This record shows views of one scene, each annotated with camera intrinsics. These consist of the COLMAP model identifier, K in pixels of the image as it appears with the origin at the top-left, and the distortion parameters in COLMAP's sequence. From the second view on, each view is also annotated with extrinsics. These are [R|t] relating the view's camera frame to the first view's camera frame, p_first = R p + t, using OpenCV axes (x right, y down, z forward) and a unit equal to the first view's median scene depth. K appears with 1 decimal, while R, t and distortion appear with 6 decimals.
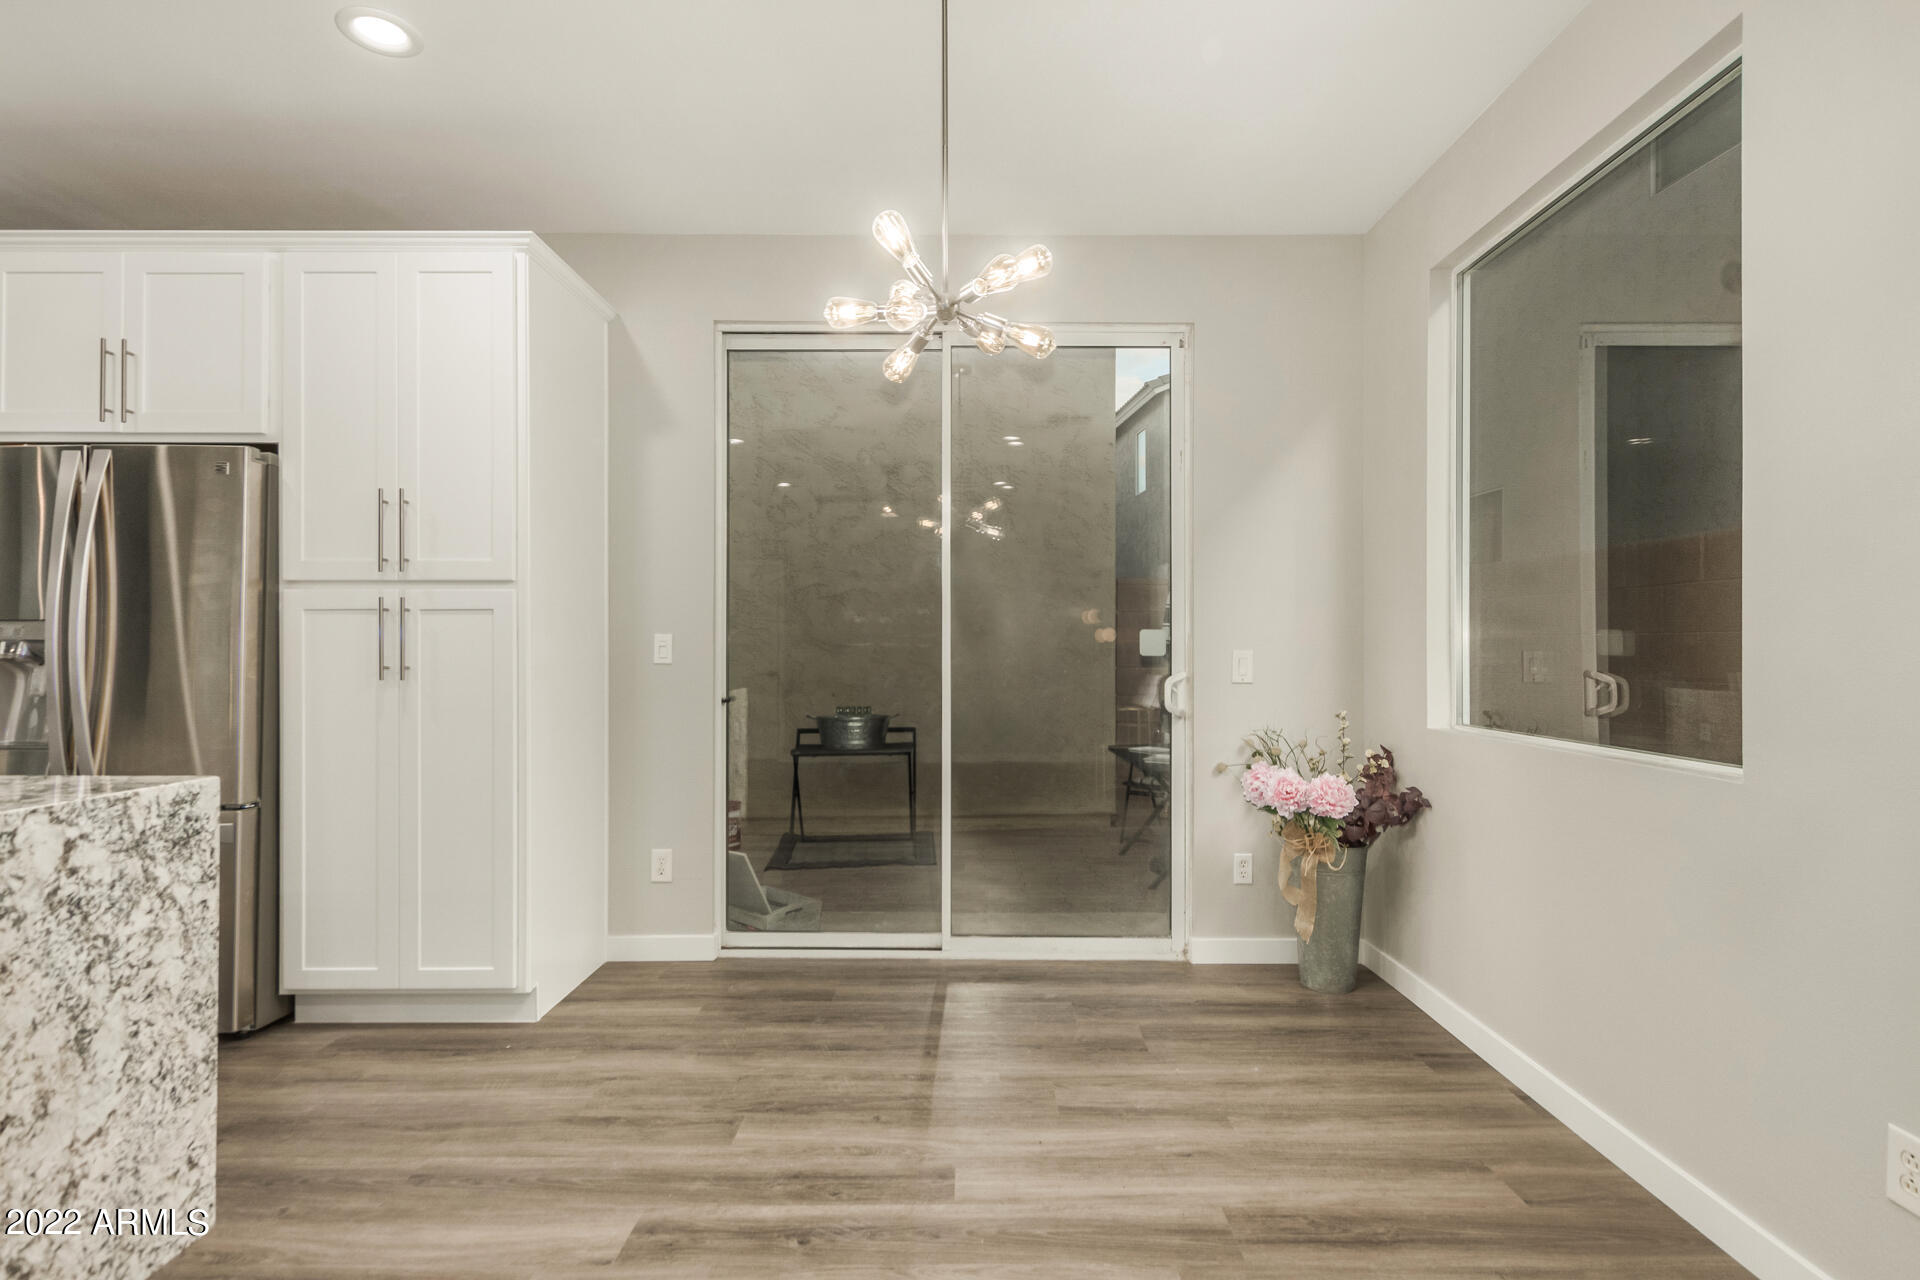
lens RADIAL K [[905.7, 0, 962.9], [0, 905.7, 649.4], [0, 0, 1]] dist [0.010646, -0.004288]
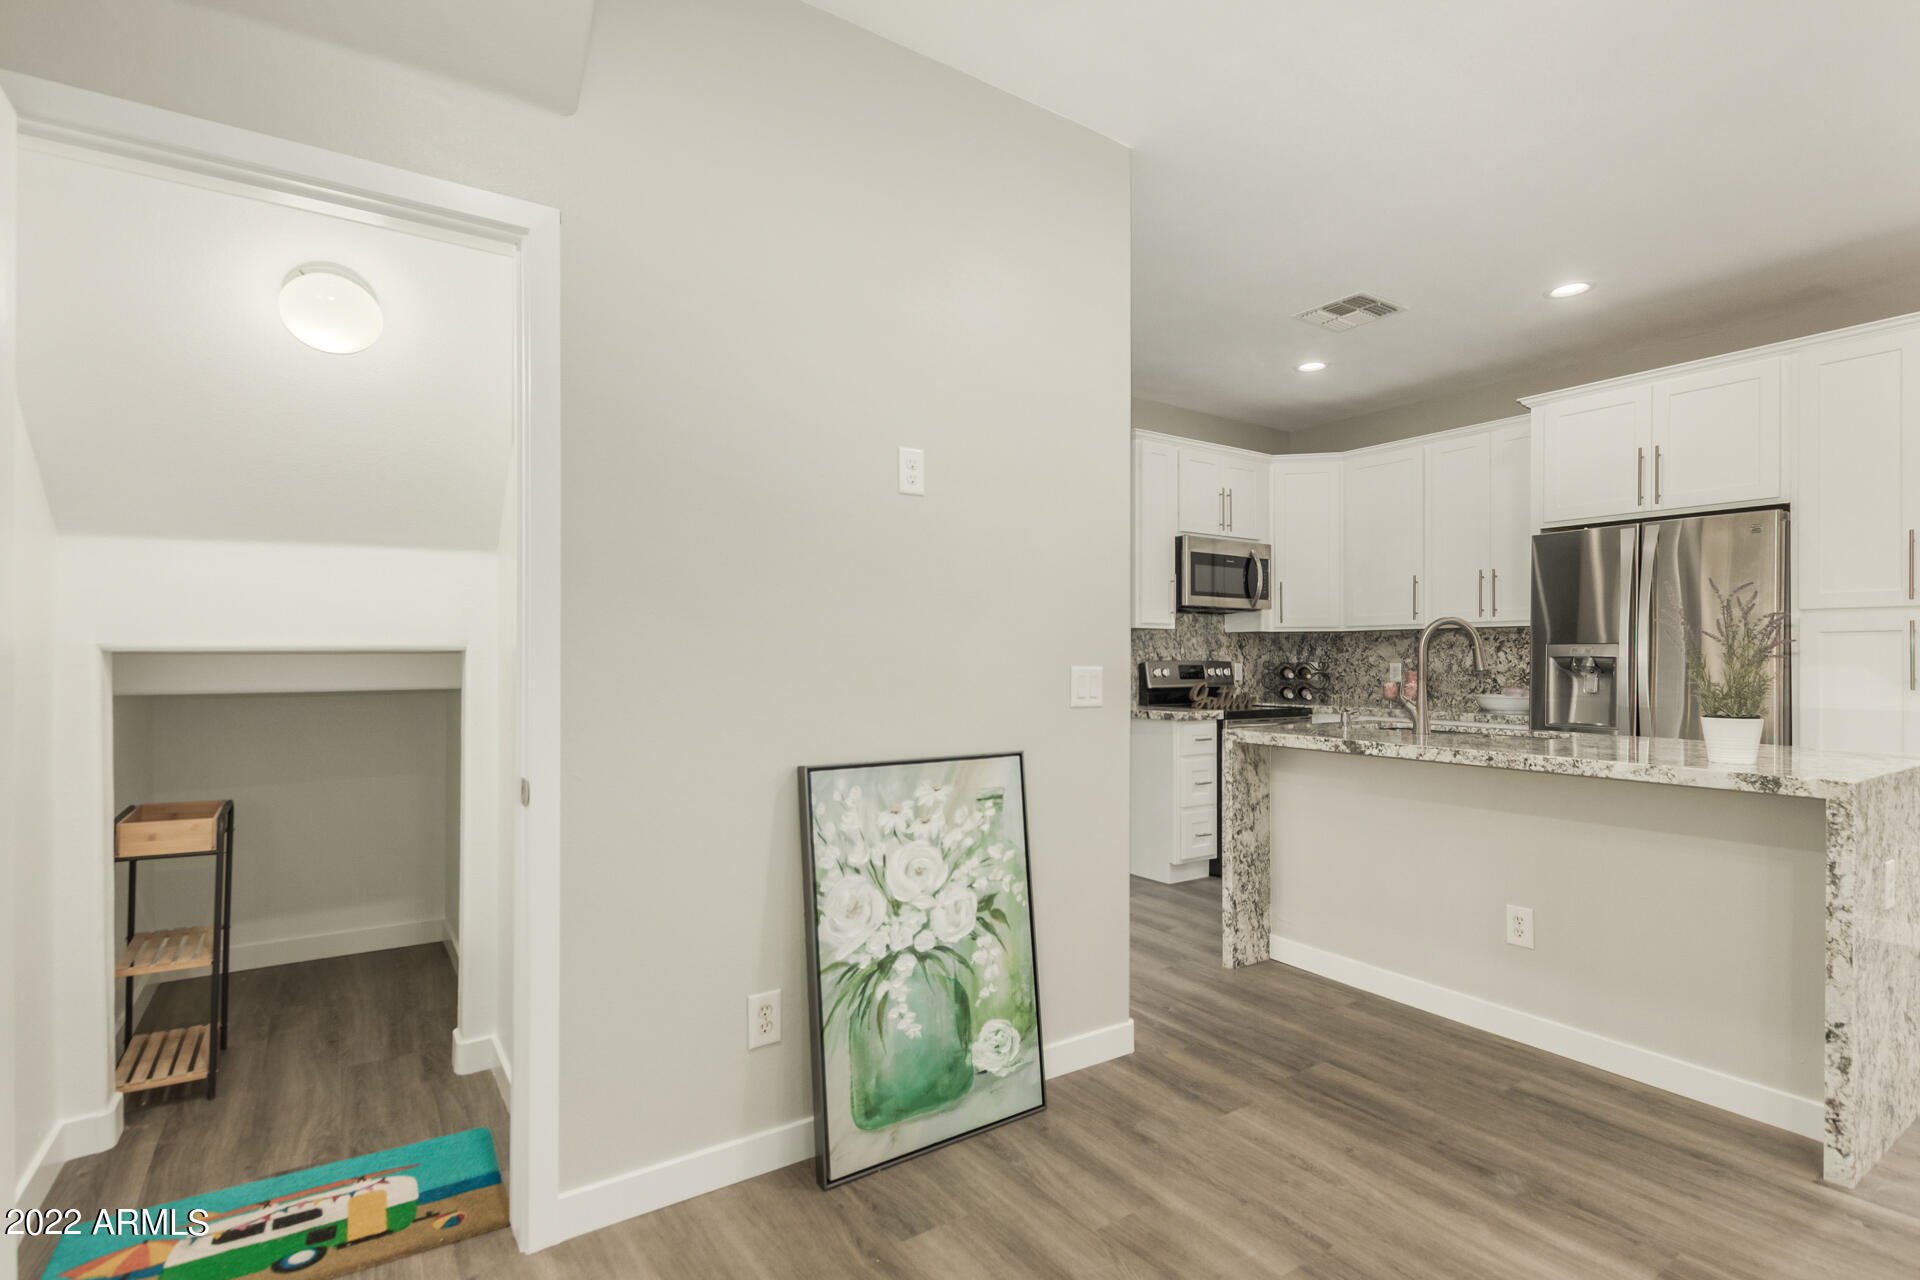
lens RADIAL K [[905.7, 0, 975.9], [0, 905.7, 658.5], [0, 0, 1]] dist [0.010646, -0.004288]
pose [[0.571299, 0.001272, -0.820741, -0.361310], [0.000553, 0.999998, 0.001936, -0.009134], [0.820742, -0.001560, 0.571297, -0.699631]]
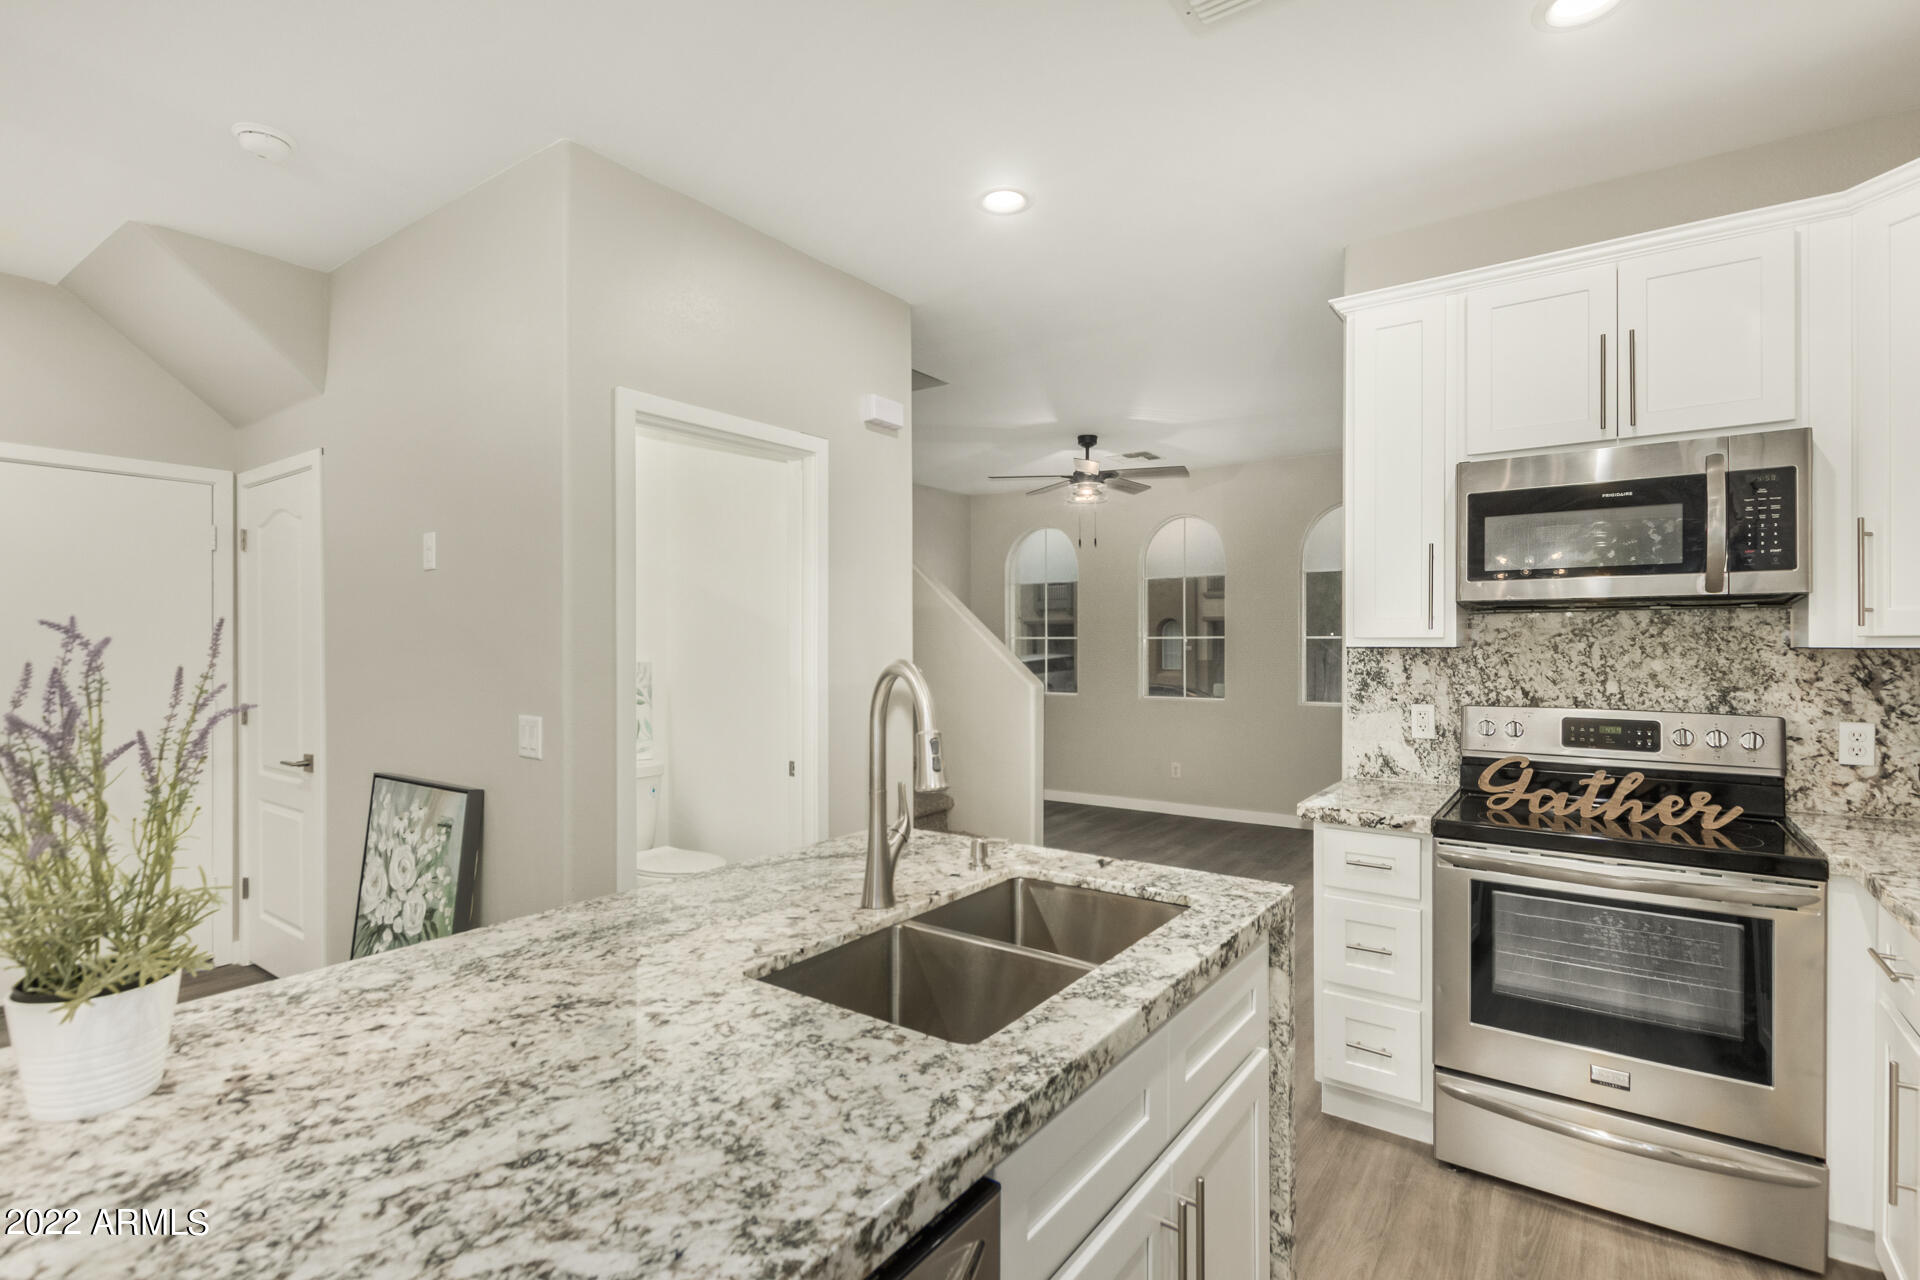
lens RADIAL K [[905.7, 0, 955.5], [0, 905.7, 644.7], [0, 0, 1]] dist [0.010646, -0.004288]
pose [[-0.568175, 0.001275, -0.822907, -0.567606], [0.002635, 0.999996, -0.000270, -0.071671], [0.822904, -0.002322, -0.568176, 0.854638]]
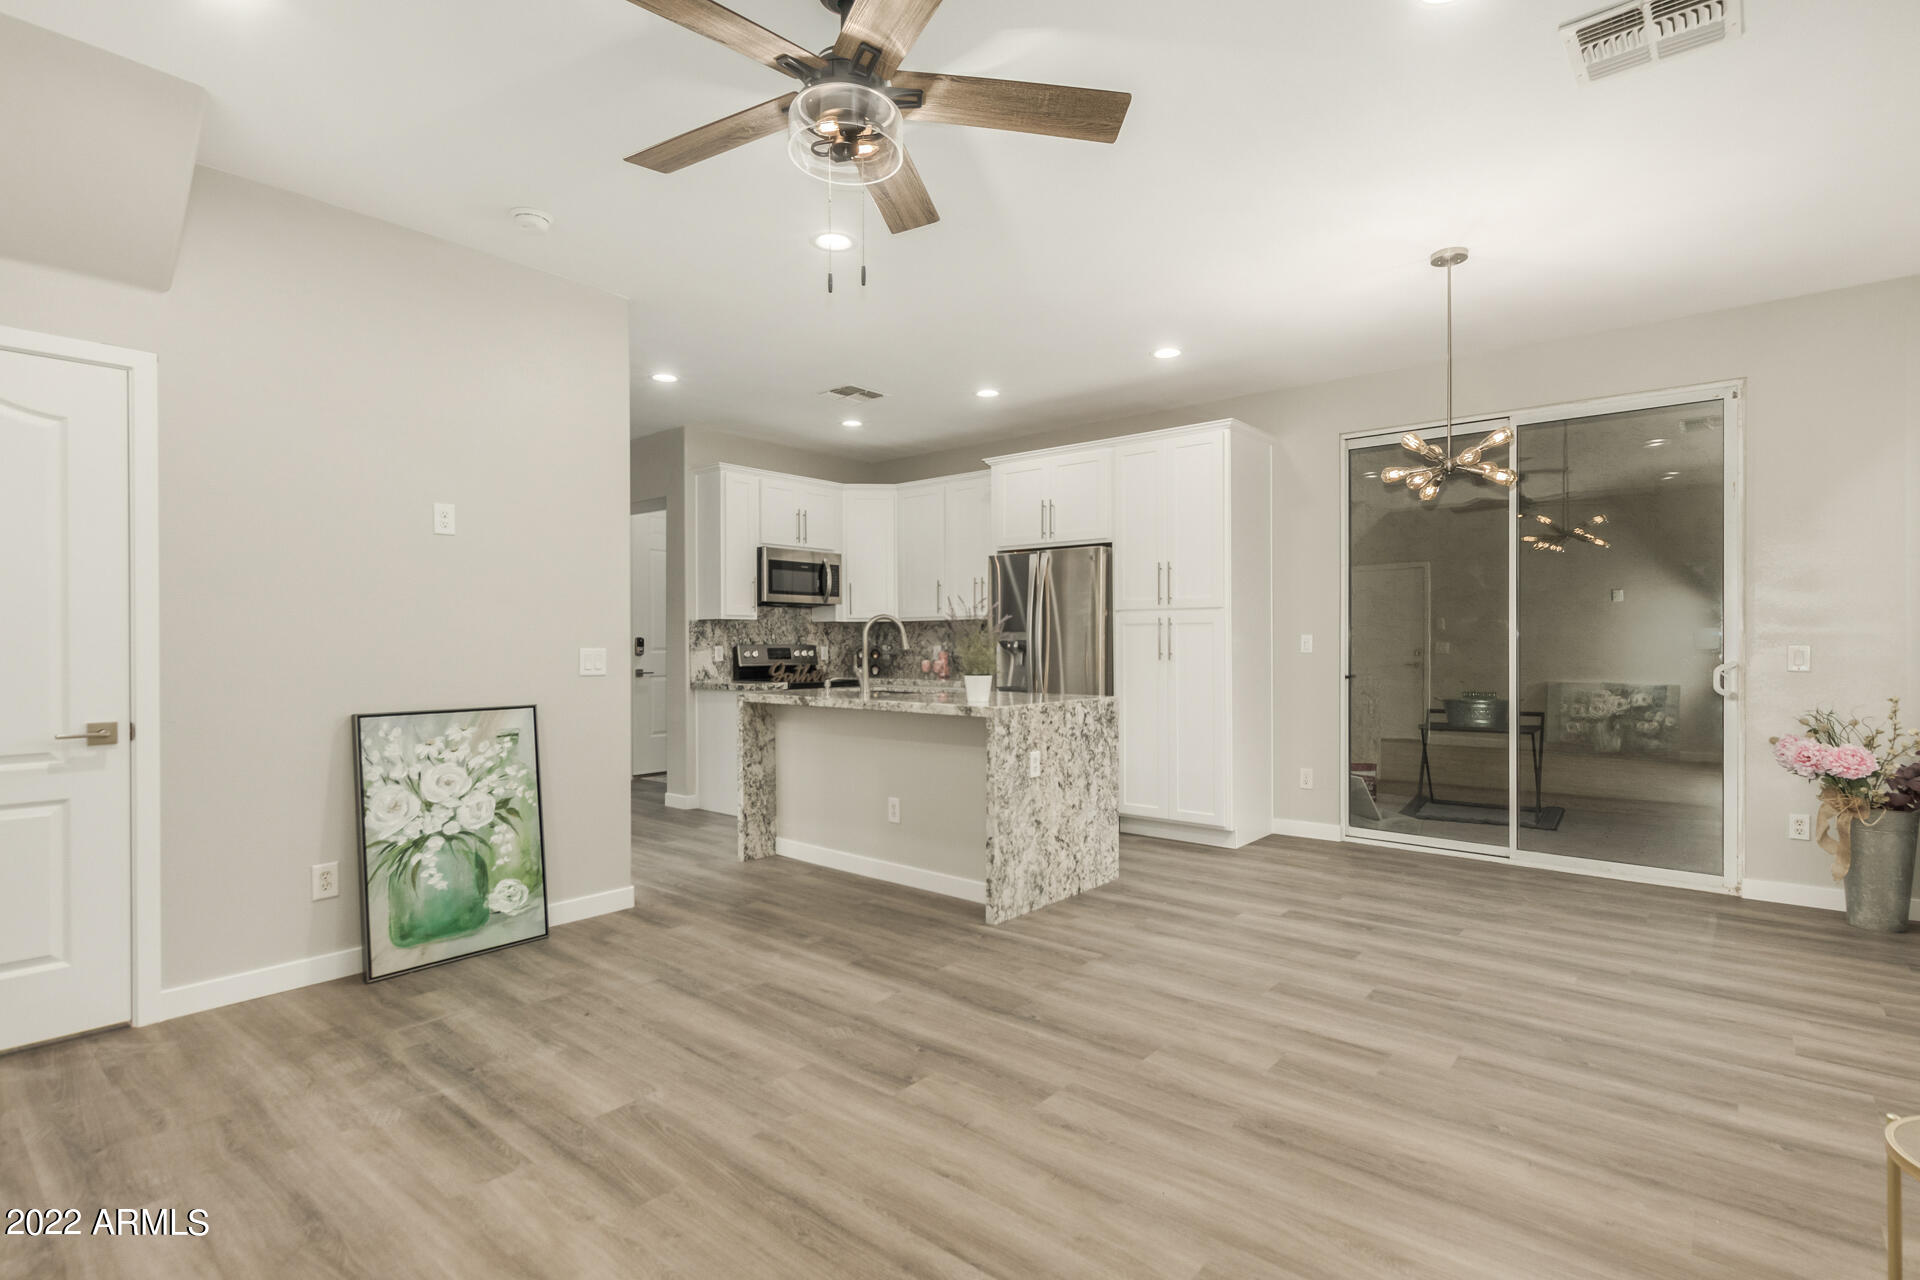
lens RADIAL K [[905.7, 0, 959.8], [0, 905.7, 648.3], [0, 0, 1]] dist [0.010646, -0.004288]
pose [[0.768216, 0.001869, -0.640187, 0.284539], [0.003842, 0.999964, 0.007530, -0.007090], [0.640179, -0.008244, 0.768182, -0.782619]]
